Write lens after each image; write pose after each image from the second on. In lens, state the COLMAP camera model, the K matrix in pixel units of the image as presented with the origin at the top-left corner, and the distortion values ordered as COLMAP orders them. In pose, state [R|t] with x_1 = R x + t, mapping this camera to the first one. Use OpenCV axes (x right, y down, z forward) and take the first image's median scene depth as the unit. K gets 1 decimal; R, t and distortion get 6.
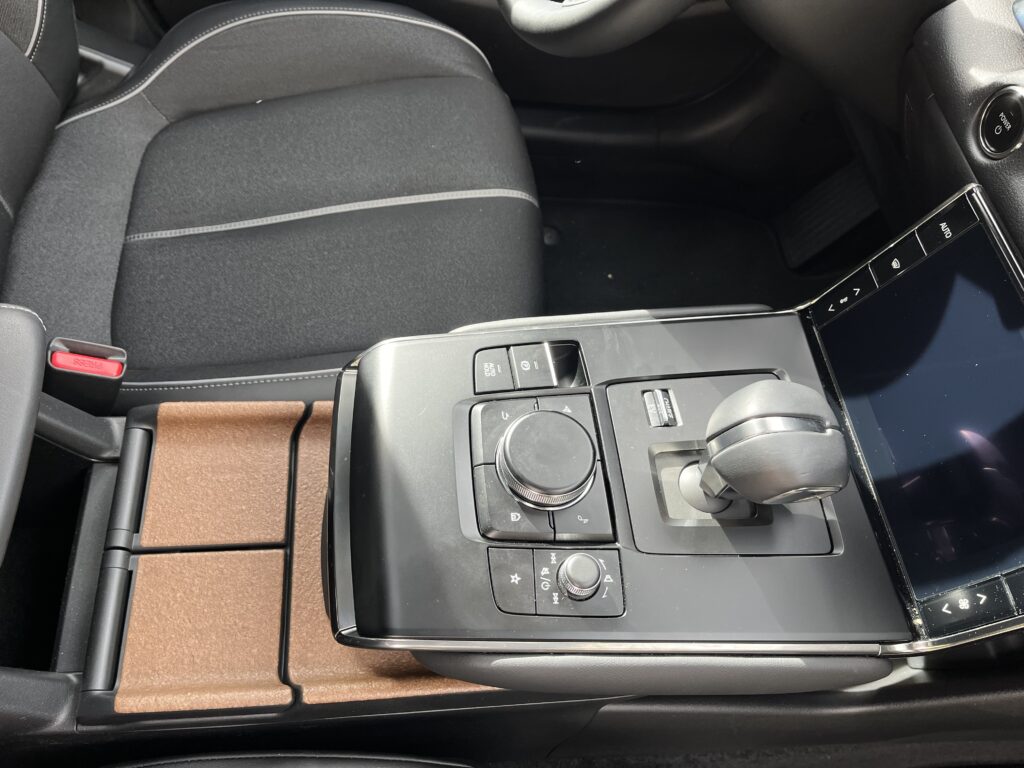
lens RADIAL K [[781.3, 0, 511.8], [0, 781.3, 366.9], [0, 0, 1]] dist [0.058758, -0.091685]
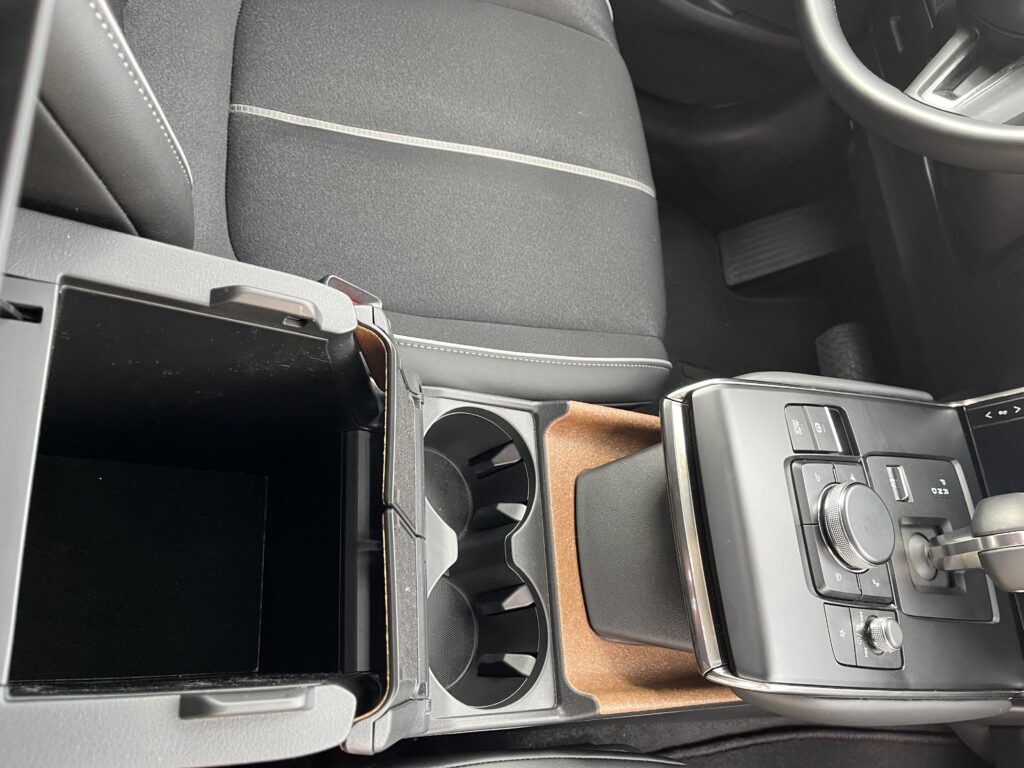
lens RADIAL K [[774.0, 0, 512.0], [0, 774.0, 384.0], [0, 0, 1]] dist [0.063013, -0.094575]
pose [[0.900534, 0.190474, 0.390842, -0.773812], [-0.248101, 0.963331, 0.102175, -0.063427], [-0.357048, -0.188981, 0.914769, 0.162525]]
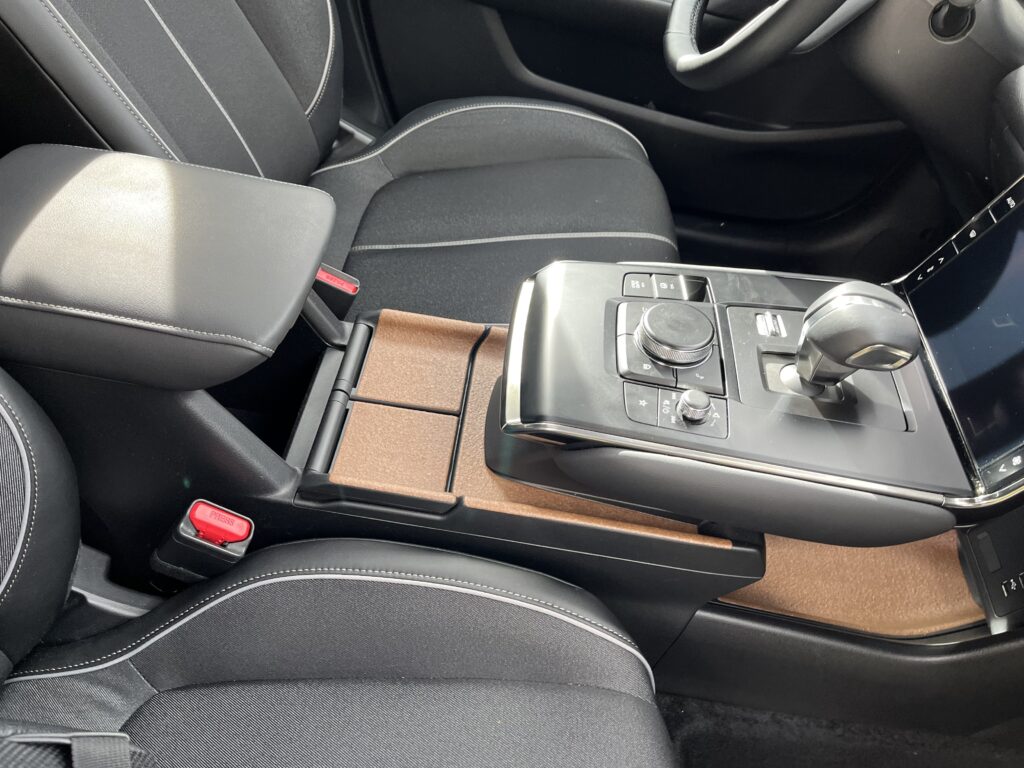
lens RADIAL K [[774.0, 0, 512.0], [0, 774.0, 384.0], [0, 0, 1]] dist [0.063013, -0.094575]
pose [[0.981225, 0.106608, -0.160723, -0.004516], [-0.138937, 0.968707, -0.205677, 0.438497], [0.133767, 0.224146, 0.965332, -0.231198]]
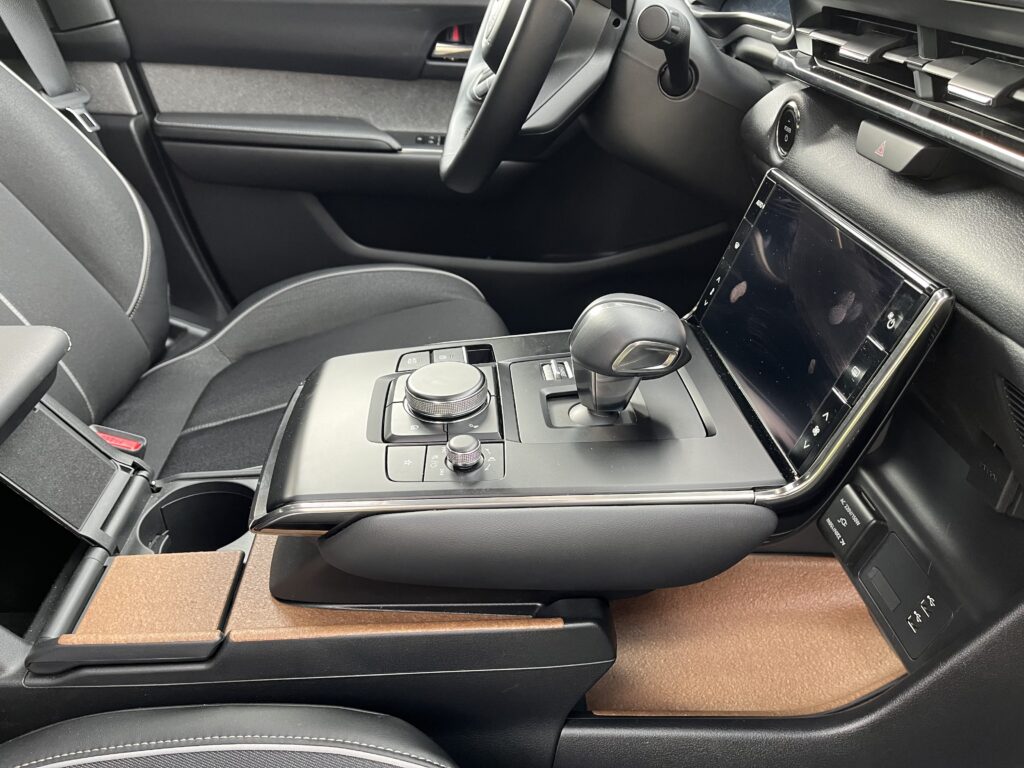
lens RADIAL K [[774.0, 0, 512.0], [0, 774.0, 384.0], [0, 0, 1]] dist [0.063013, -0.094575]
pose [[0.986008, -0.127296, -0.107628, 0.236602], [0.061949, 0.879224, -0.472365, 0.580234], [0.154759, 0.459088, 0.874807, -0.006181]]
